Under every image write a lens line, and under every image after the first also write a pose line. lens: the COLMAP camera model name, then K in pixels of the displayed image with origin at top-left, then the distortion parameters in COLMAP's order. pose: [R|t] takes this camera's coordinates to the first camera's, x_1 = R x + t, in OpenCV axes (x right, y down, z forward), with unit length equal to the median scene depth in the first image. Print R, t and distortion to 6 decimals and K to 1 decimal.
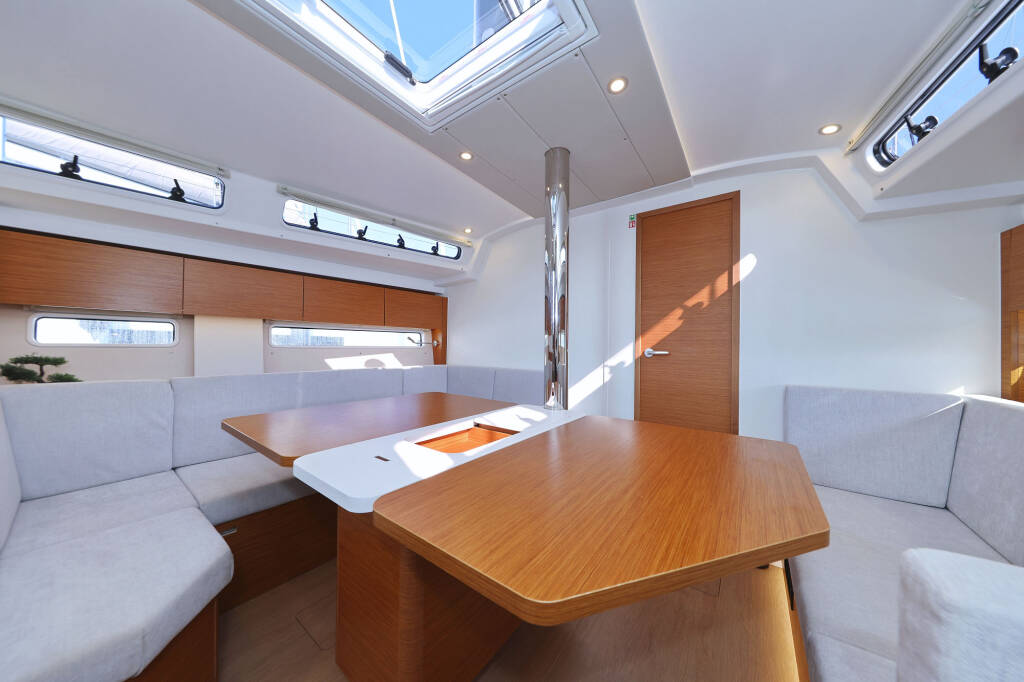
lens RADIAL K [[308.7, 0, 524.1], [0, 308.7, 337.1], [0, 0, 1]] dist [0.012563, 0.000002]
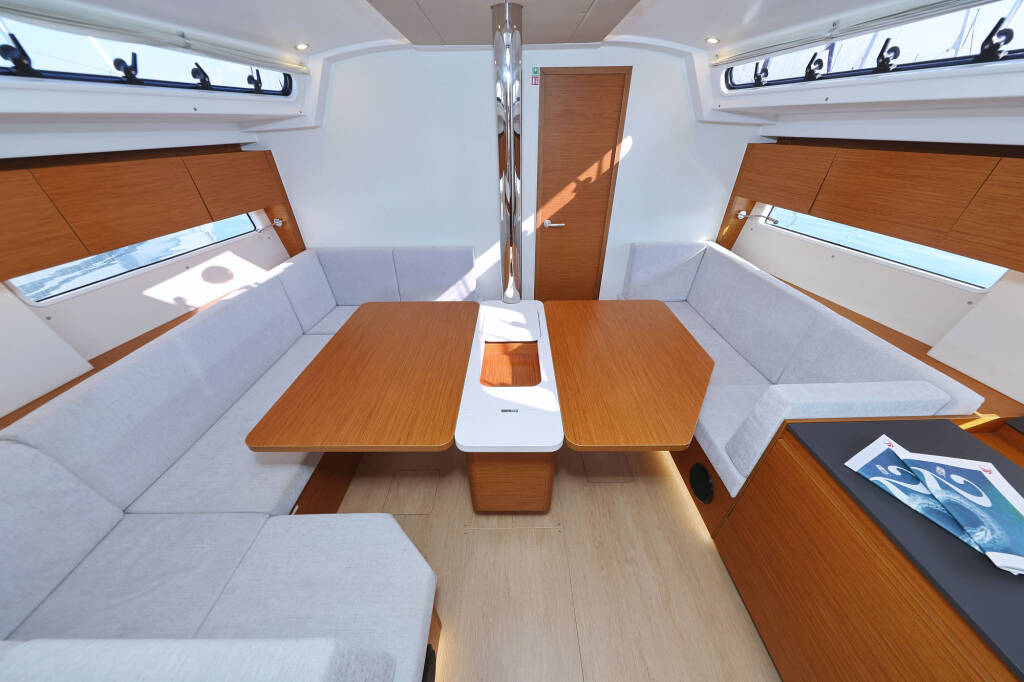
lens RADIAL K [[324.5, 0, 513.5], [0, 324.5, 317.8], [0, 0, 1]] dist [0.001022, -0.000005]
pose [[0.816878, -0.297008, 0.494466, -0.440945], [-0.001039, 0.856482, 0.516175, -0.293412], [-0.576810, -0.422166, 0.699333, 0.078257]]
